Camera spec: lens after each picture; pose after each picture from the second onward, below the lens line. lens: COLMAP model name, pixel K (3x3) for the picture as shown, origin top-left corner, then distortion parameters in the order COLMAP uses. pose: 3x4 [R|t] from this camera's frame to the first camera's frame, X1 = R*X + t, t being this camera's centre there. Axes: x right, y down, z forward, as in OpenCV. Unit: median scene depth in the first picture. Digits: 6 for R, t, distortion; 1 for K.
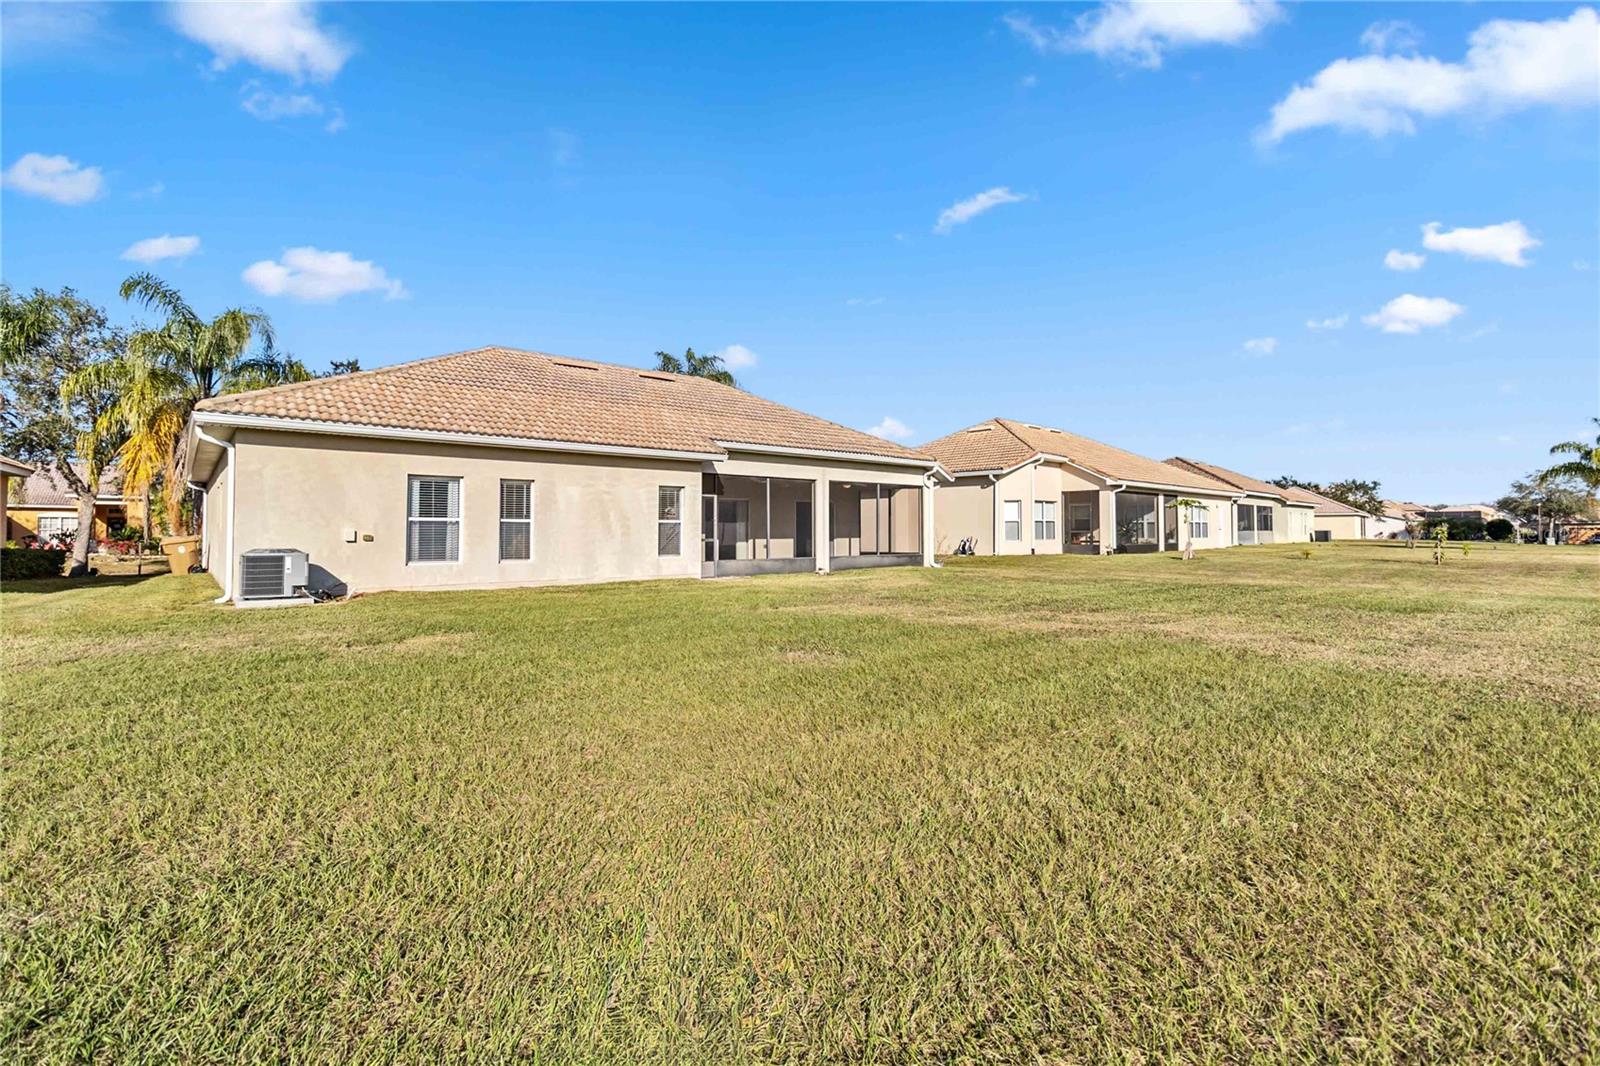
lens RADIAL K [[740.0, 0, 797.2], [0, 740.0, 495.7], [0, 0, 1]] dist [0.003769, 0.000987]
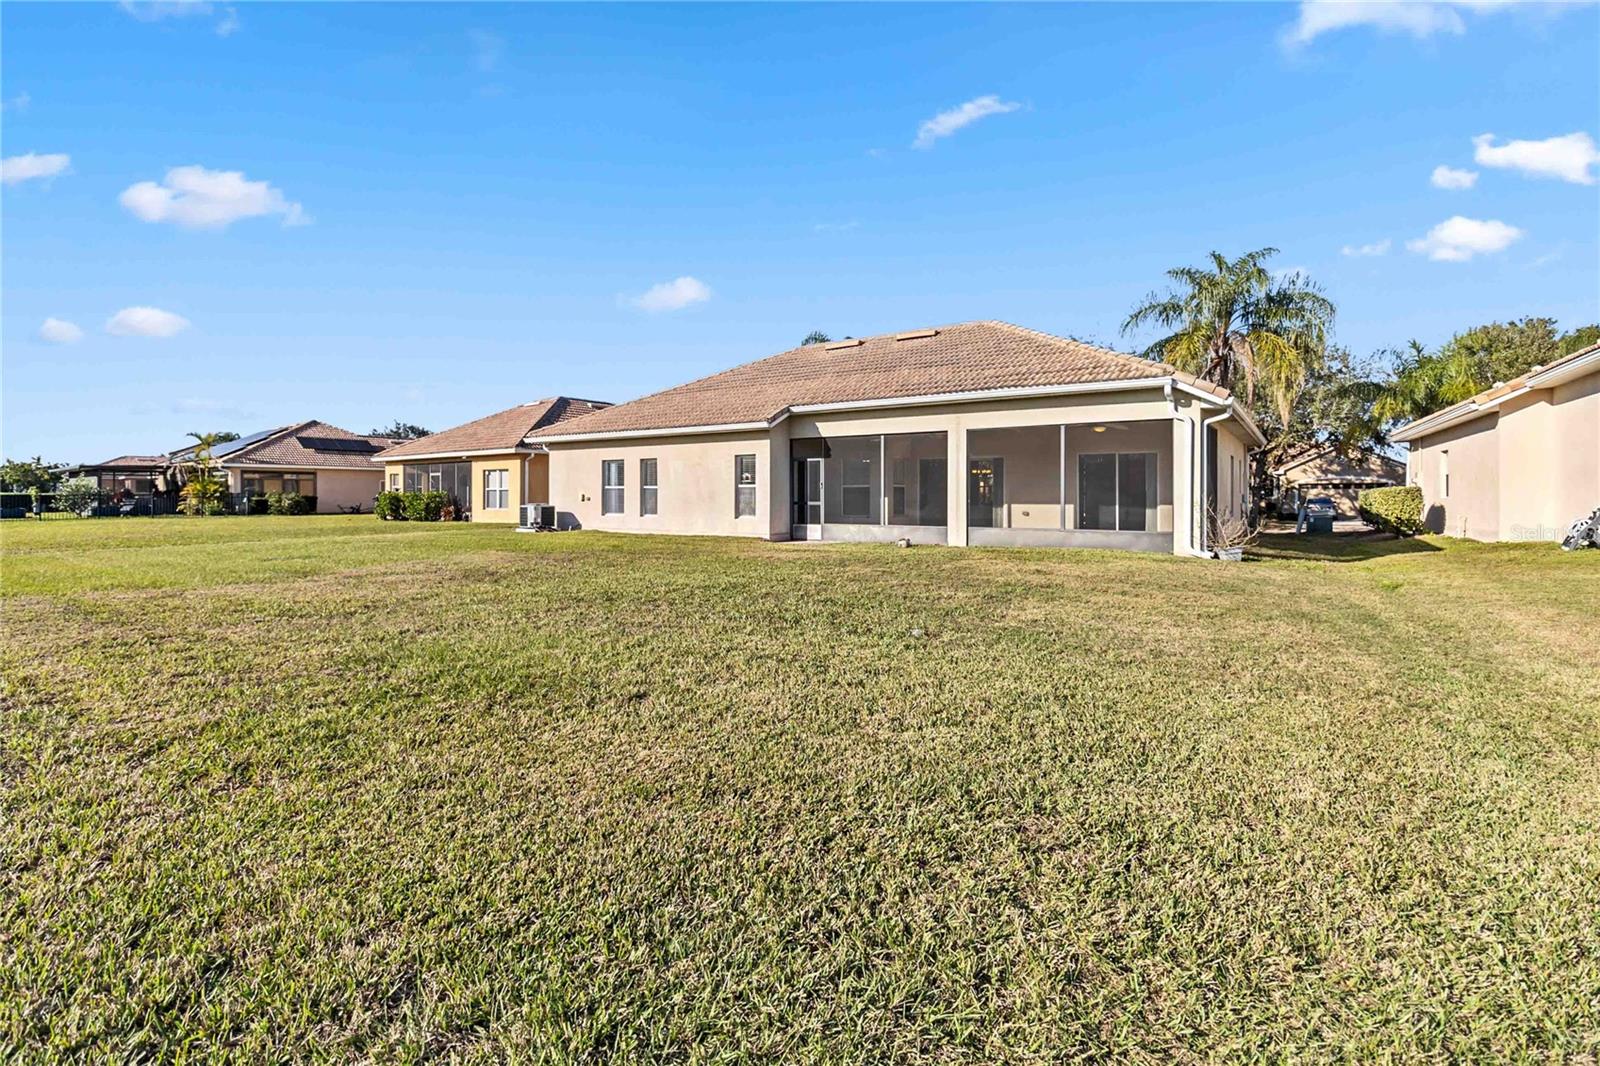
lens RADIAL K [[740.0, 0, 797.2], [0, 740.0, 495.7], [0, 0, 1]] dist [0.003769, 0.000987]
pose [[0.272320, -0.003008, -0.962202, 0.841660], [0.044669, 0.998956, 0.009519, 0.038003], [0.961169, -0.045573, 0.272170, 0.692024]]
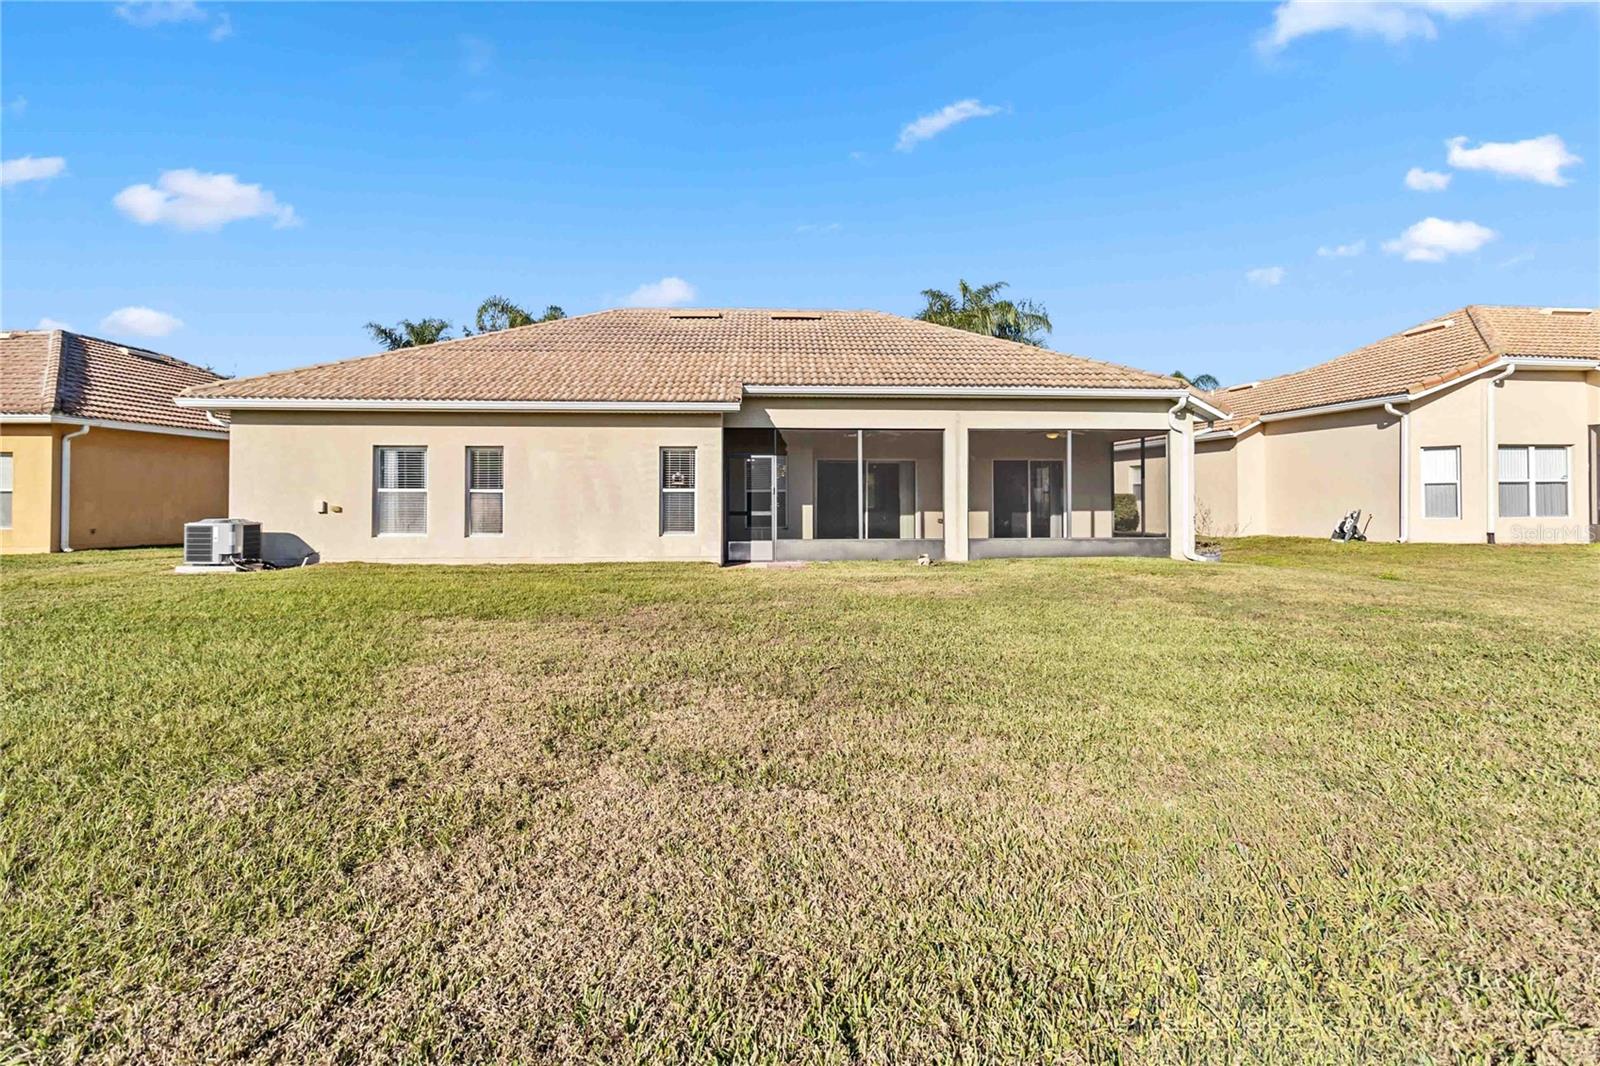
lens RADIAL K [[740.0, 0, 797.2], [0, 740.0, 495.7], [0, 0, 1]] dist [0.003769, 0.000987]
pose [[0.797939, -0.005540, -0.602713, 0.376723], [0.030332, 0.999060, 0.030973, 0.017753], [0.601975, -0.042996, 0.797357, 0.391948]]
